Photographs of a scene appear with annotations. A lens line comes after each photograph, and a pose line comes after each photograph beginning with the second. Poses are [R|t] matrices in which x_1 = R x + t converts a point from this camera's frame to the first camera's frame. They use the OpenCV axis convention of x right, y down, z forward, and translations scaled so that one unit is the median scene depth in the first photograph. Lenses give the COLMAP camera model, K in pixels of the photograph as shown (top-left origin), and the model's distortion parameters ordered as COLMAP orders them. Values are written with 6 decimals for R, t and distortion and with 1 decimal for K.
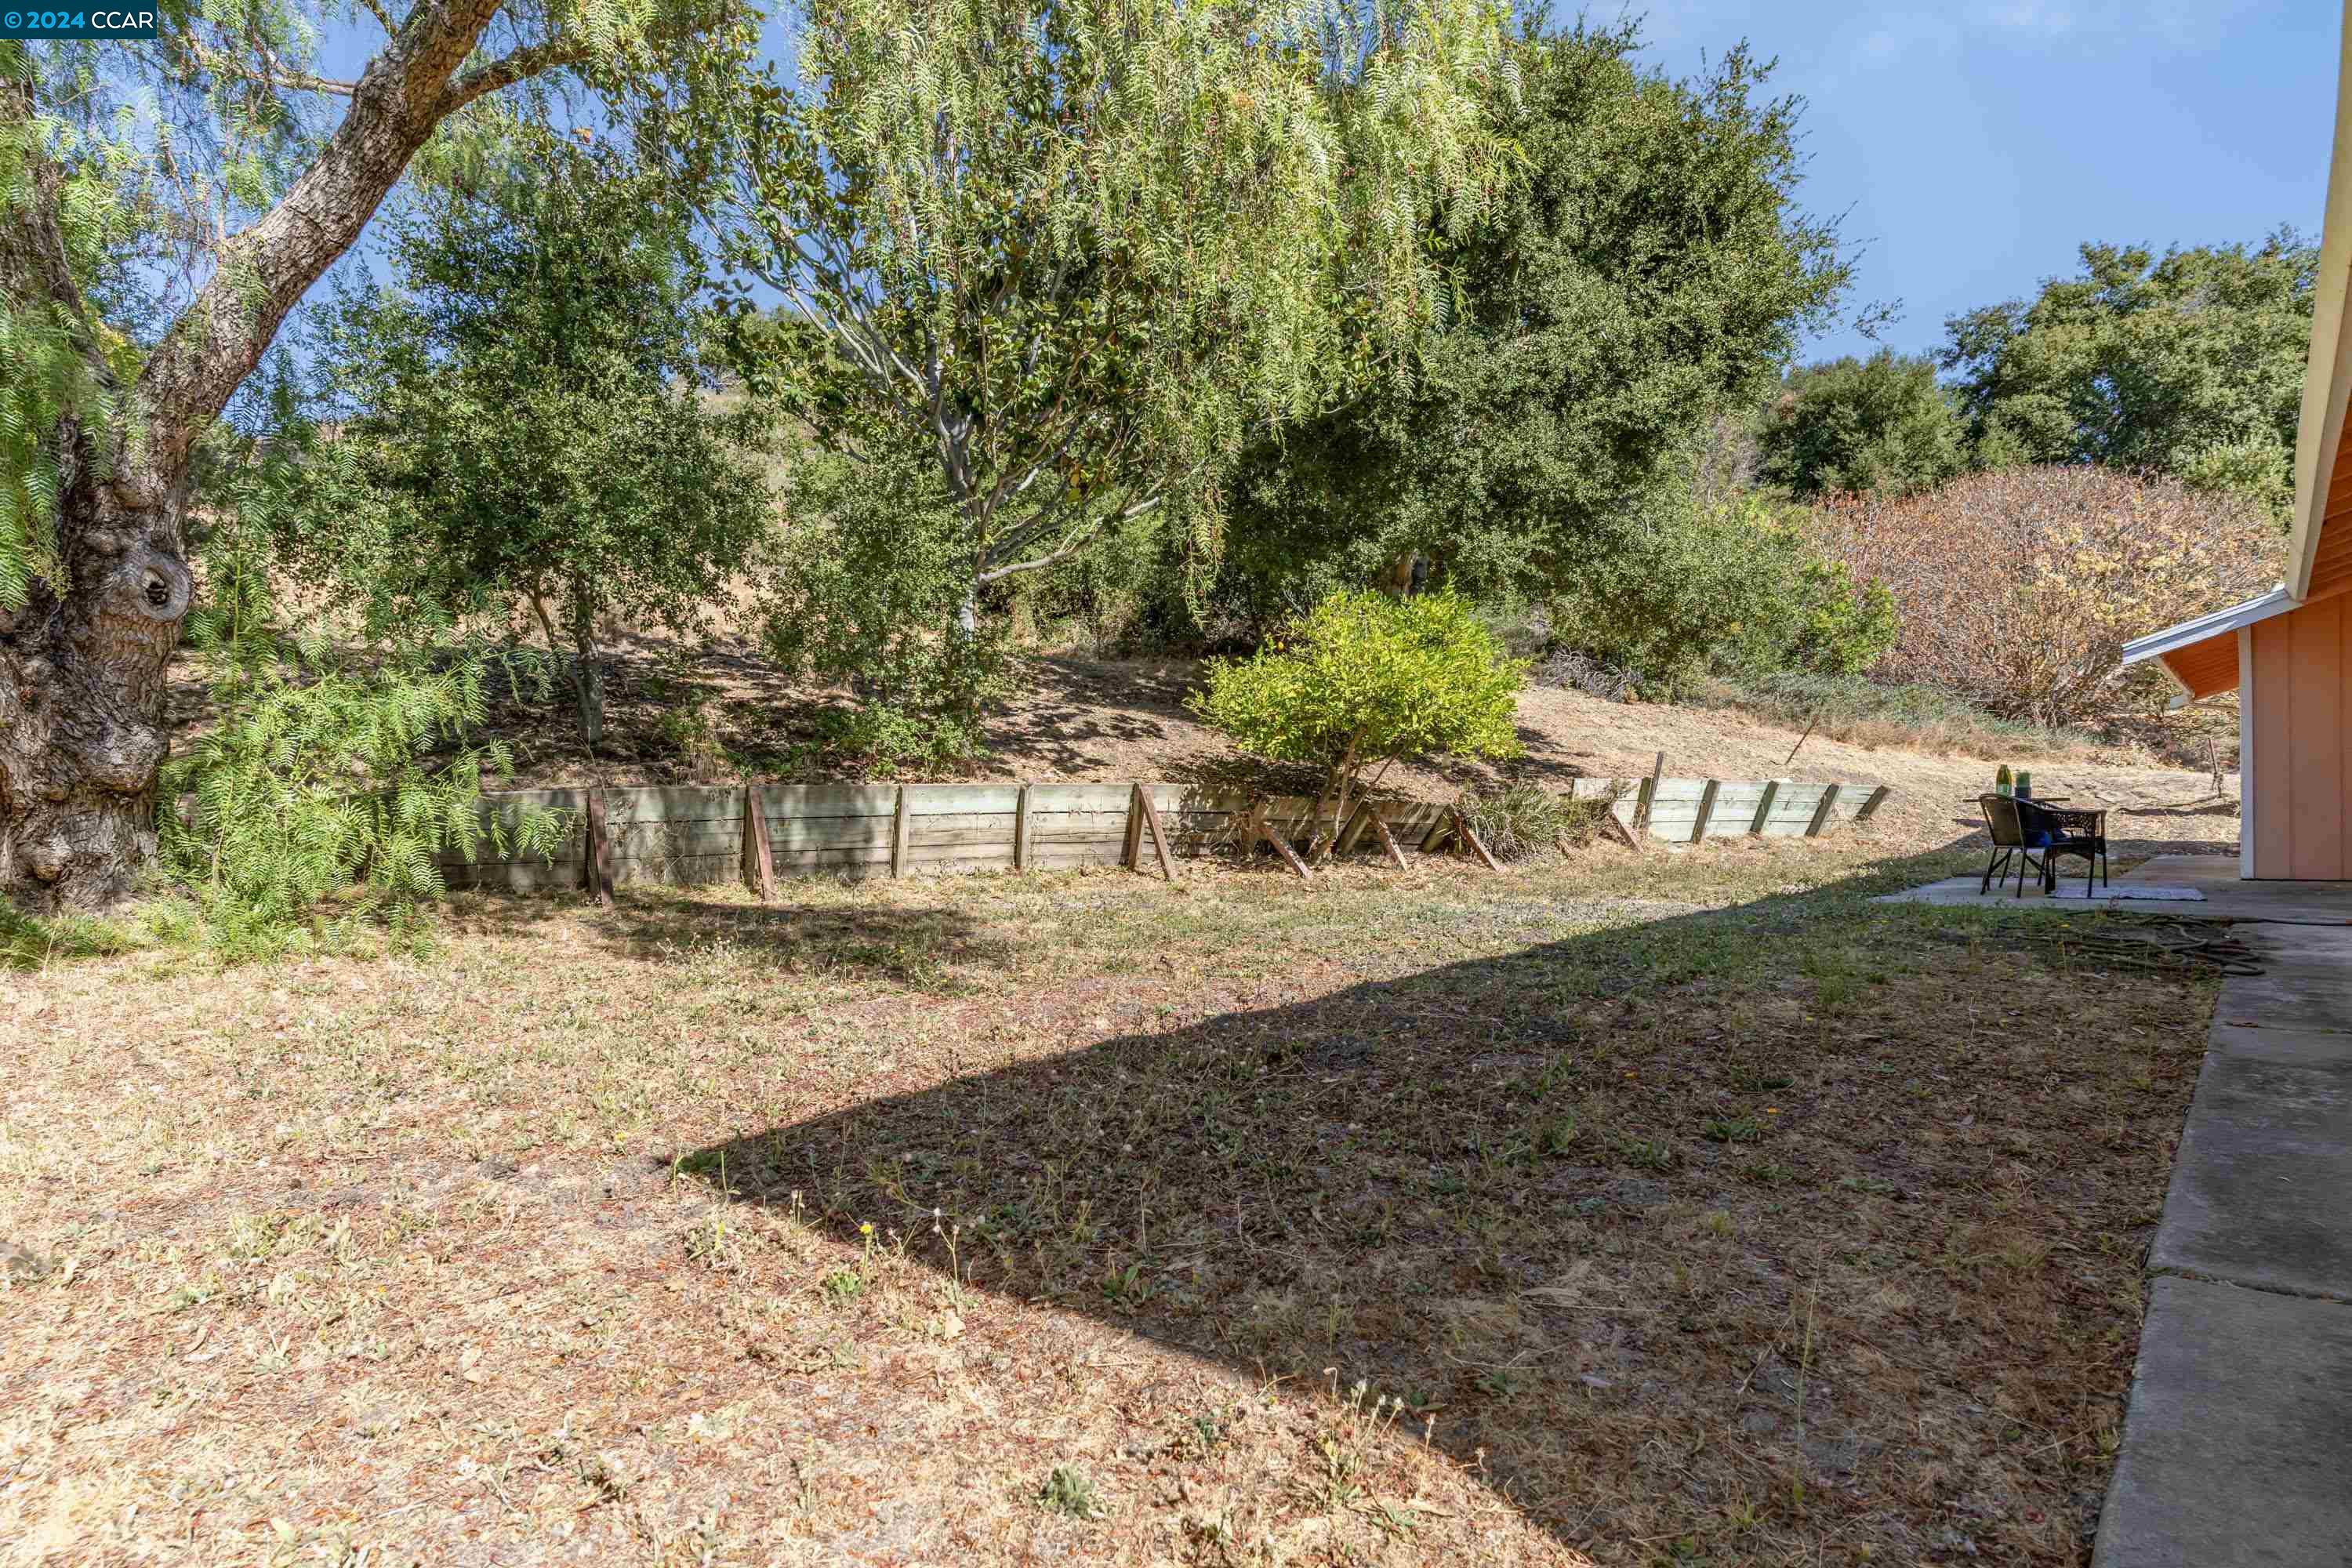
lens RADIAL K [[1136.2, 0, 1173.5], [0, 1136.2, 794.8], [0, 0, 1]] dist [-0.001563, -0.000091]
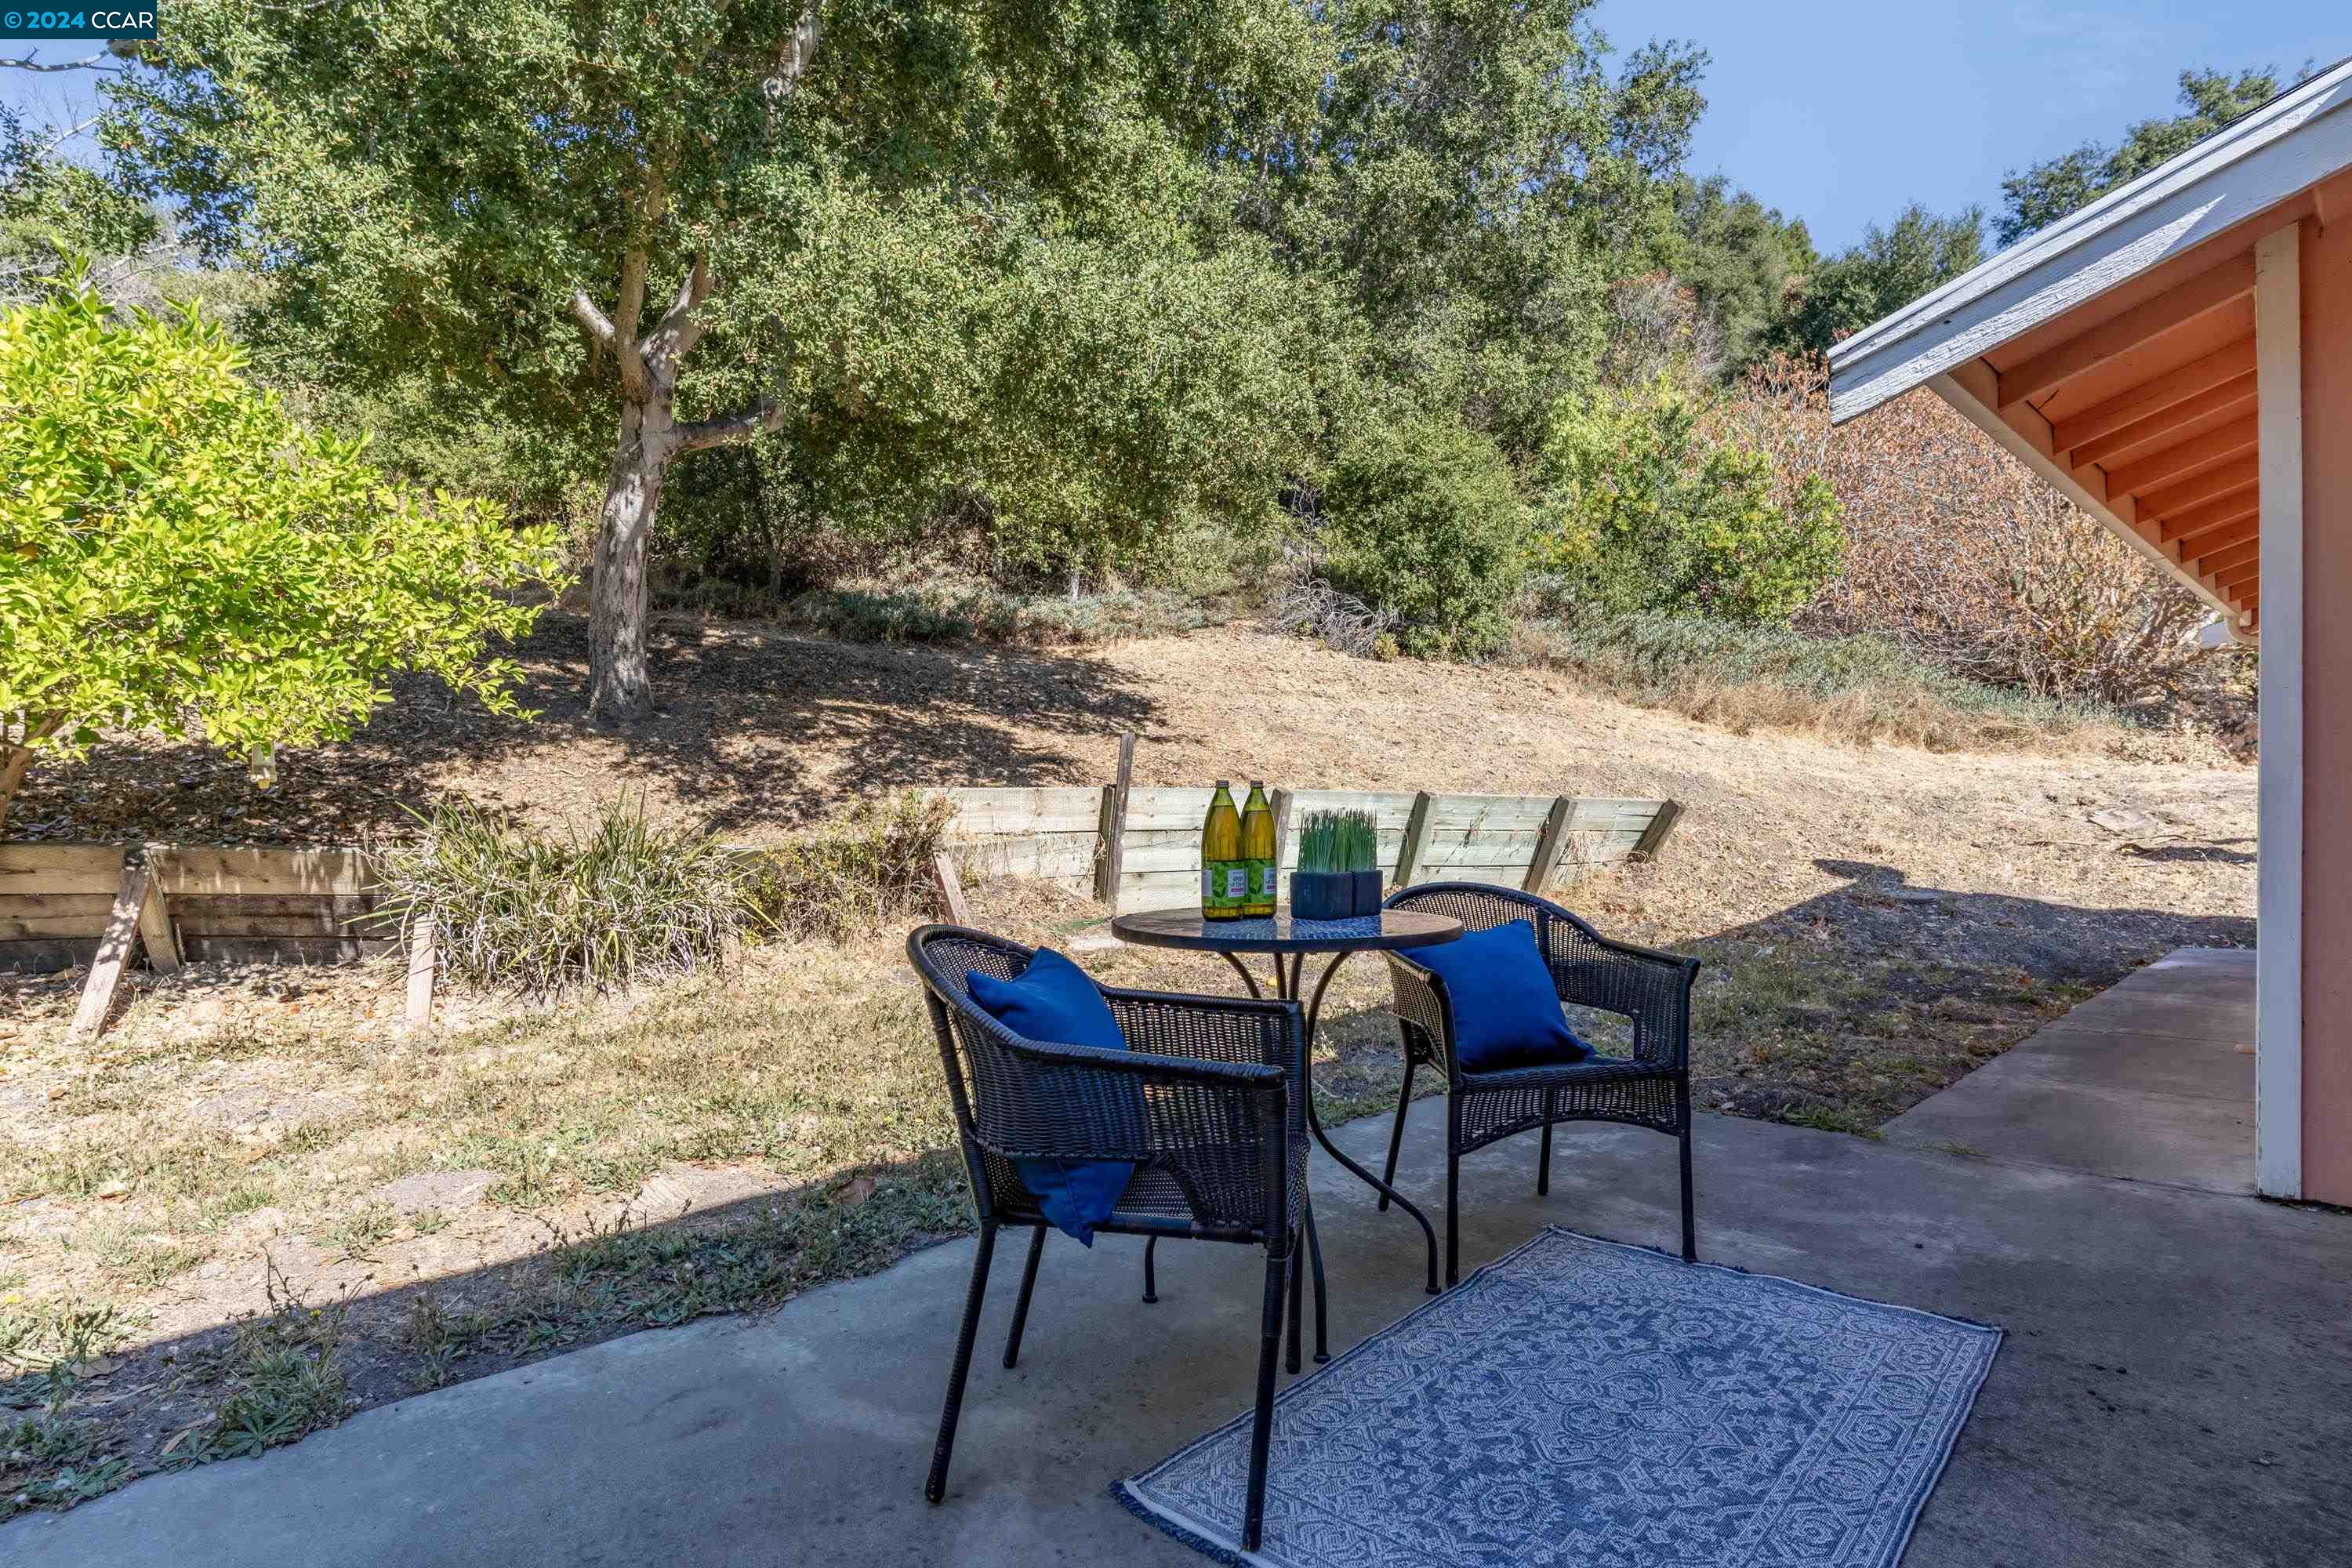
lens RADIAL K [[1220.8, 0, 1176.0], [0, 1220.8, 784.0], [0, 0, 1]] dist [0.001125, -0.000535]
pose [[0.999425, 0.006084, -0.033369, 0.306144], [-0.006013, 0.999979, 0.002232, -0.011365], [0.033382, -0.002030, 0.999441, 0.309086]]
